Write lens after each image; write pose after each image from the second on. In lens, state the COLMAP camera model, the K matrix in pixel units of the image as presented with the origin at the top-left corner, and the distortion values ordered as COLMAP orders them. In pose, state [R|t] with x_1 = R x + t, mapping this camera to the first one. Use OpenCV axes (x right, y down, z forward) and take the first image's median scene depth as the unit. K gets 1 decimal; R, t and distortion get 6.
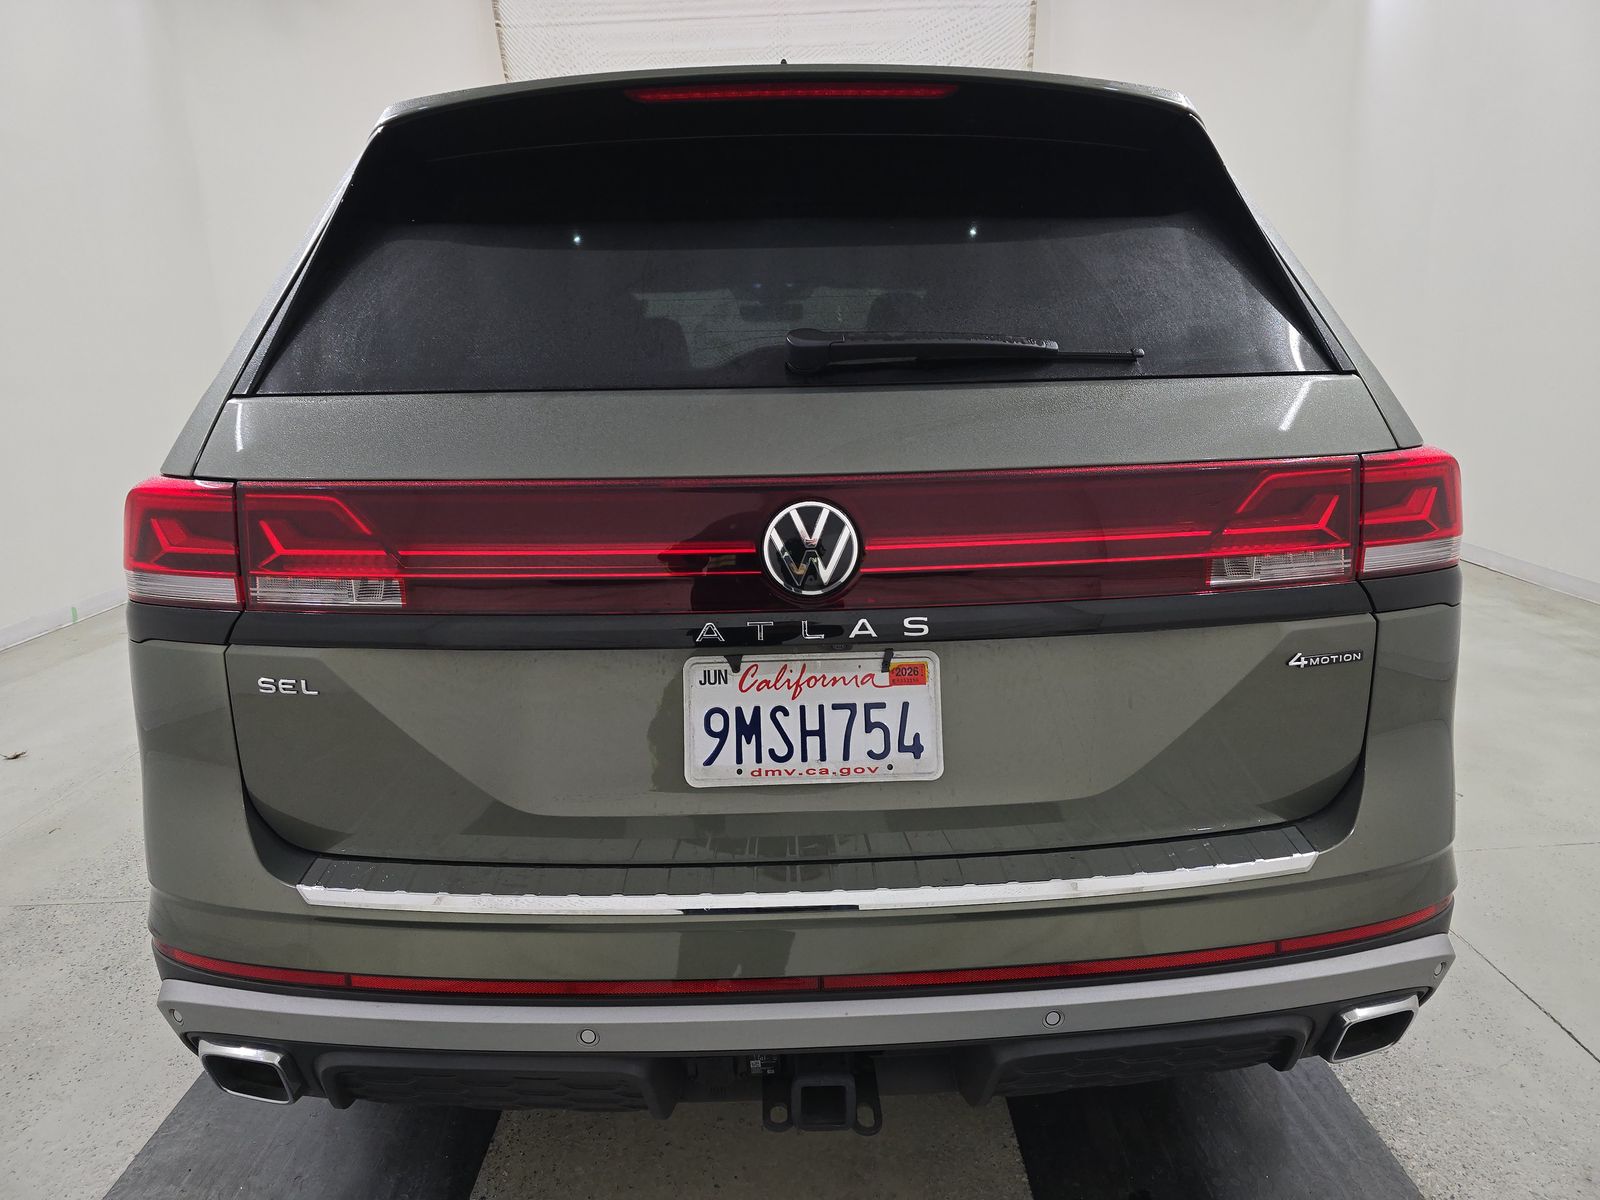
lens RADIAL K [[1080.0, 0, 800.0], [0, 1080.0, 600.0], [0, 0, 1]] dist [0.037756, -0.050440]
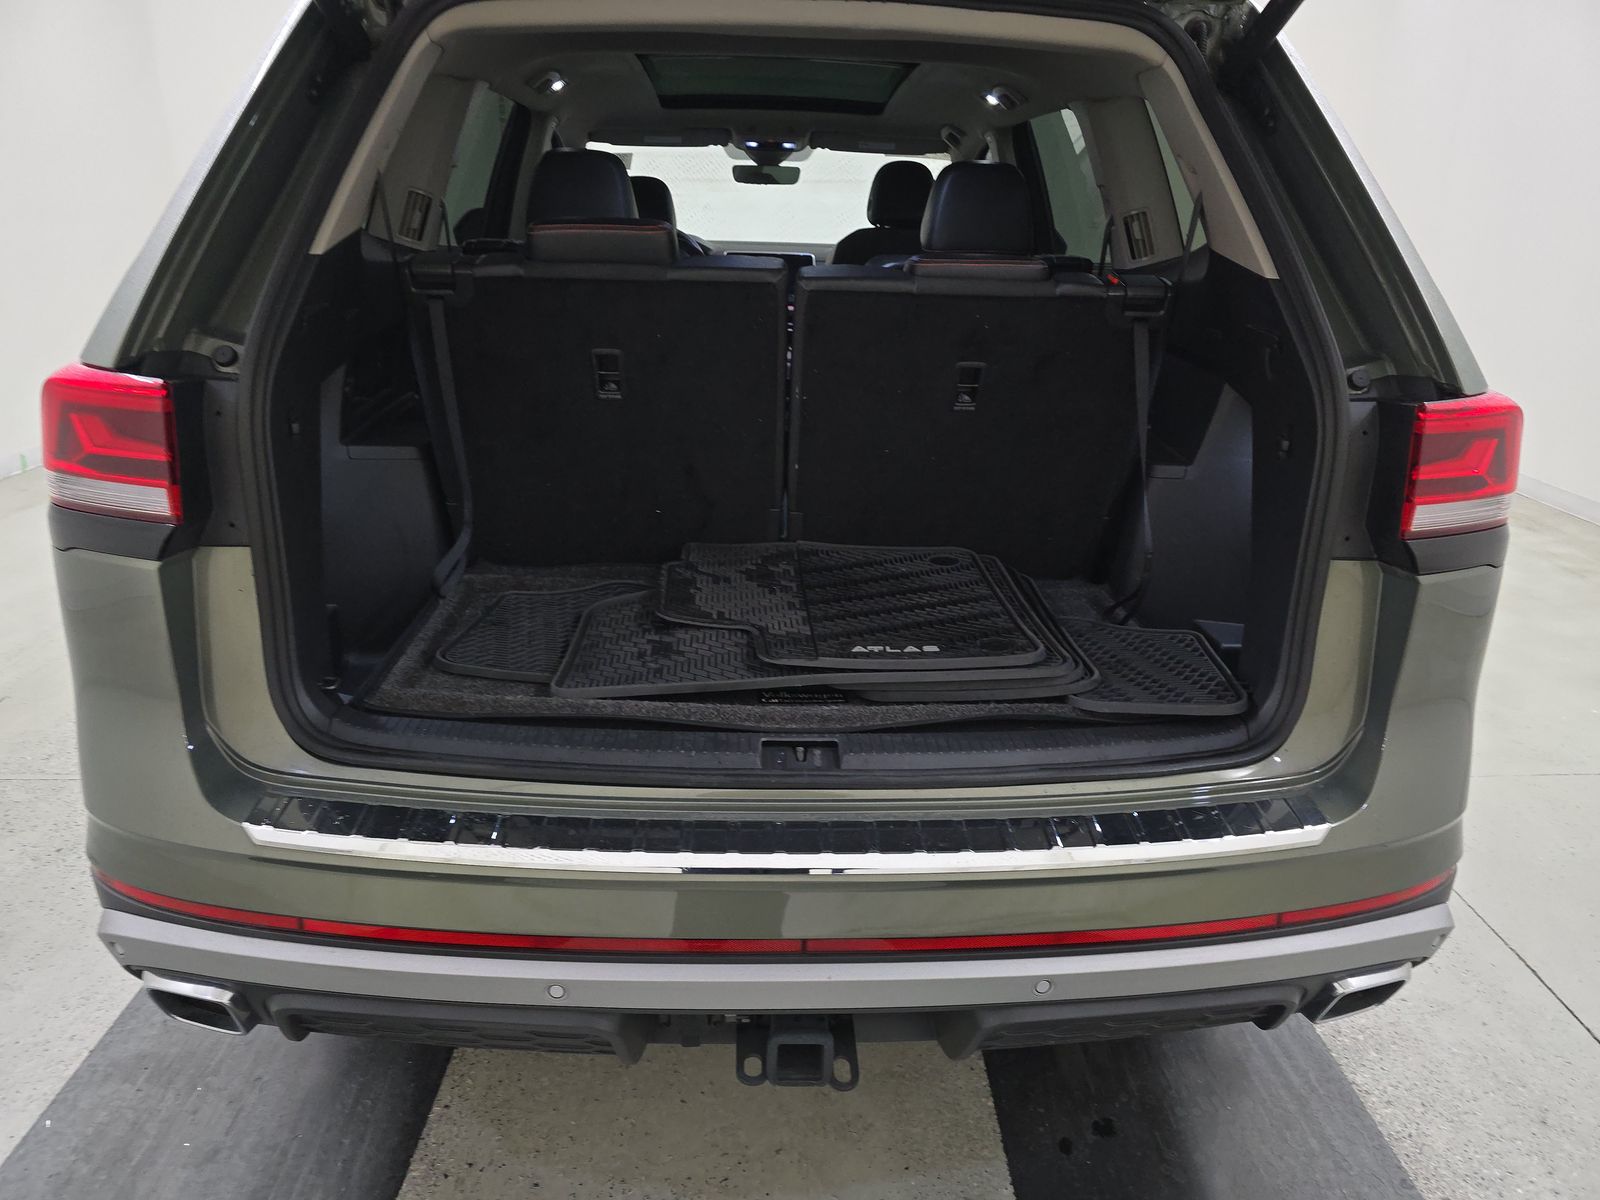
lens RADIAL K [[1080.0, 0, 800.0], [0, 1080.0, 600.0], [0, 0, 1]] dist [0.037756, -0.050440]
pose [[0.998743, 0.043009, 0.025745, -0.019335], [-0.045882, 0.991214, 0.124052, -0.057457], [-0.020183, -0.125077, 0.991942, 0.086449]]
